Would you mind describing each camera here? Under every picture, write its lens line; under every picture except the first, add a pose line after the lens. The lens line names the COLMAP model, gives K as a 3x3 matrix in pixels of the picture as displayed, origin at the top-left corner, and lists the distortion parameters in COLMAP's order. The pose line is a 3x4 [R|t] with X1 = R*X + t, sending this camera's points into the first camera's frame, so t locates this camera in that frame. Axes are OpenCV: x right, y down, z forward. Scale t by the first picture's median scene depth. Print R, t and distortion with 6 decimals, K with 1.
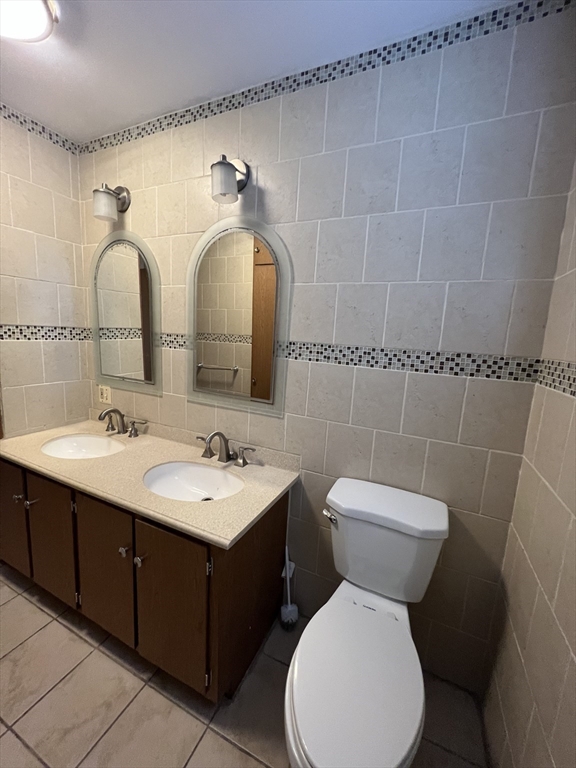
lens RADIAL K [[309.7, 0, 285.5], [0, 309.7, 384.6], [0, 0, 1]] dist [-0.003004, -0.000268]
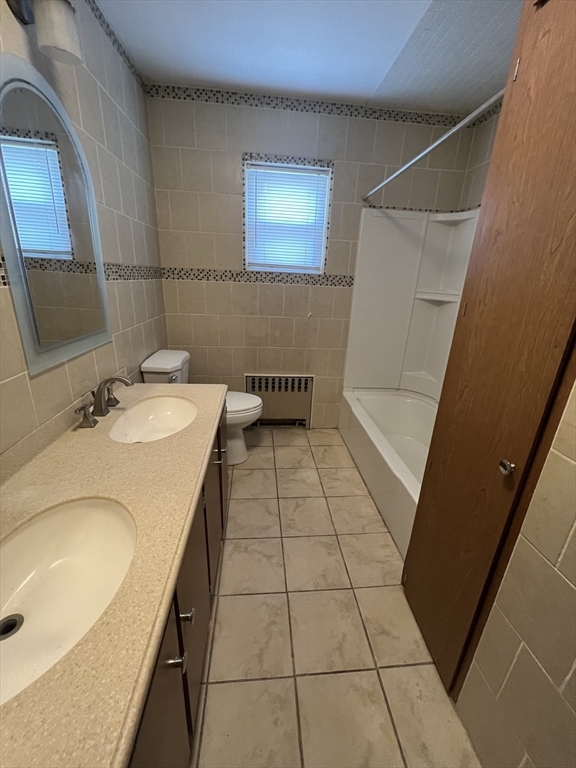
lens RADIAL K [[309.7, 0, 288.9], [0, 309.7, 382.4], [0, 0, 1]] dist [-0.003004, -0.000268]
pose [[-0.507263, -0.350830, 0.787148, -1.163846], [0.063375, 0.895727, 0.440064, -0.187586], [-0.859458, 0.273113, -0.432136, 0.944386]]
